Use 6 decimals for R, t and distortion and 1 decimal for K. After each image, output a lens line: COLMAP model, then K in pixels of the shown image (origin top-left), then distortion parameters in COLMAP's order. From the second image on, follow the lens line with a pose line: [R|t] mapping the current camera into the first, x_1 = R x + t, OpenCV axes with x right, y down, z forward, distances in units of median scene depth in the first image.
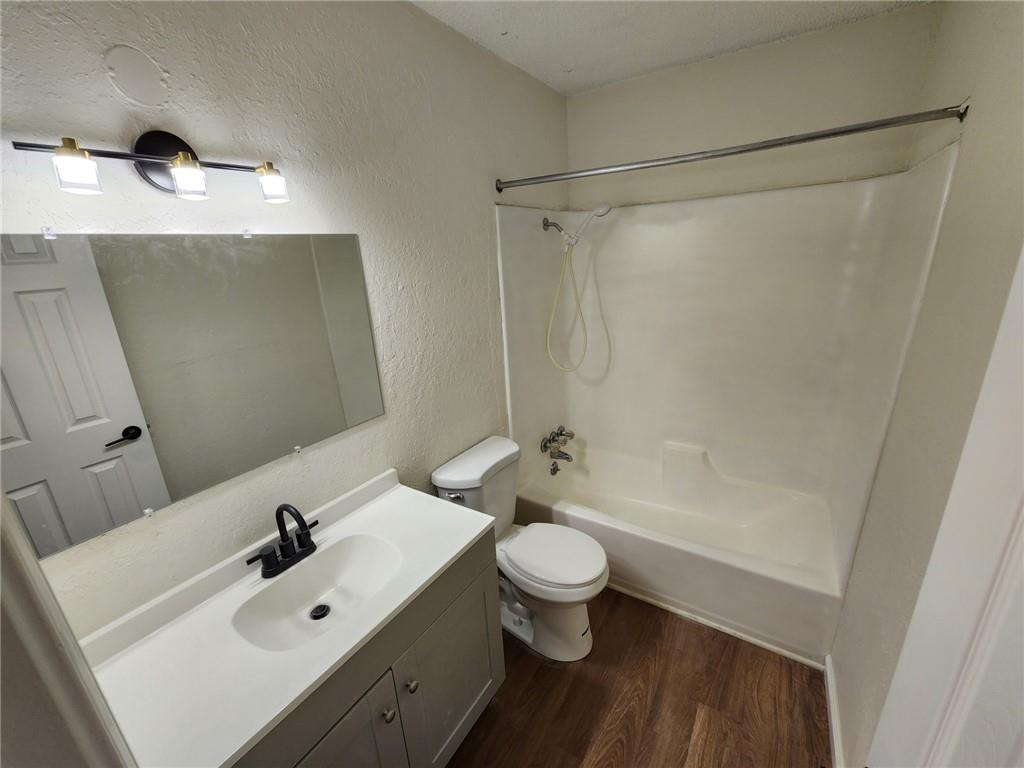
lens RADIAL K [[415.1, 0, 504.0], [0, 415.1, 388.3], [0, 0, 1]] dist [-0.002361, -0.000612]
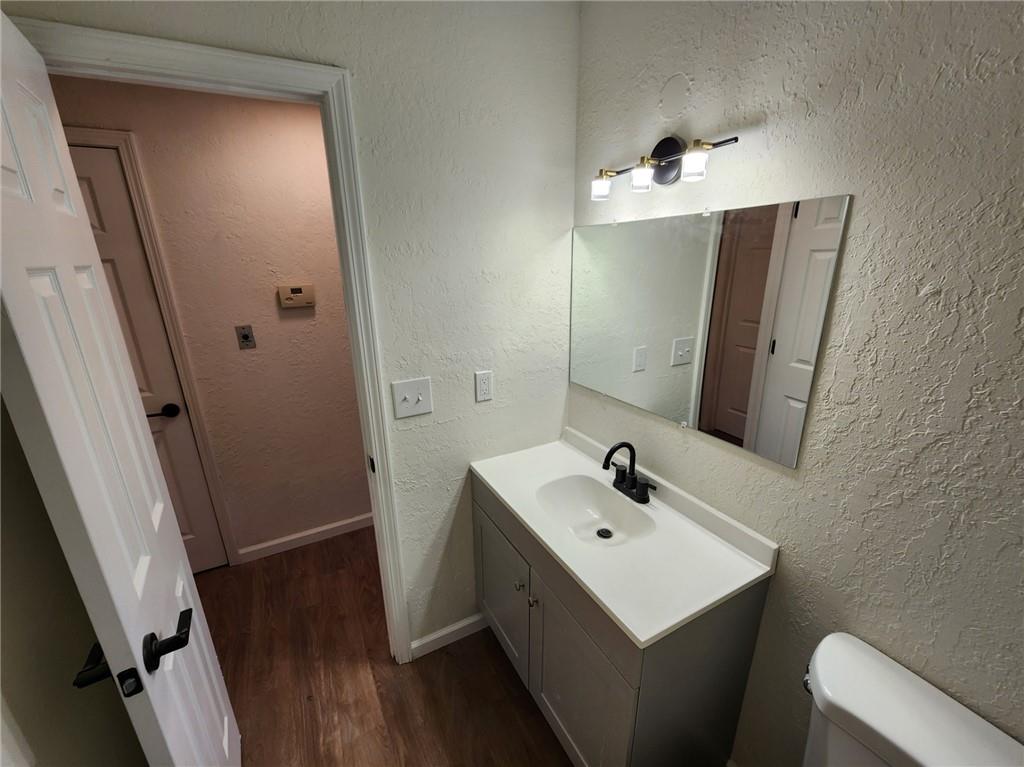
lens RADIAL K [[415.1, 0, 504.4], [0, 415.1, 381.8], [0, 0, 1]] dist [-0.002361, -0.000612]
pose [[-0.461292, 0.324987, -0.825586, 0.520351], [-0.215781, 0.861472, 0.459680, -0.320699], [0.860609, 0.390192, -0.327264, 0.917935]]
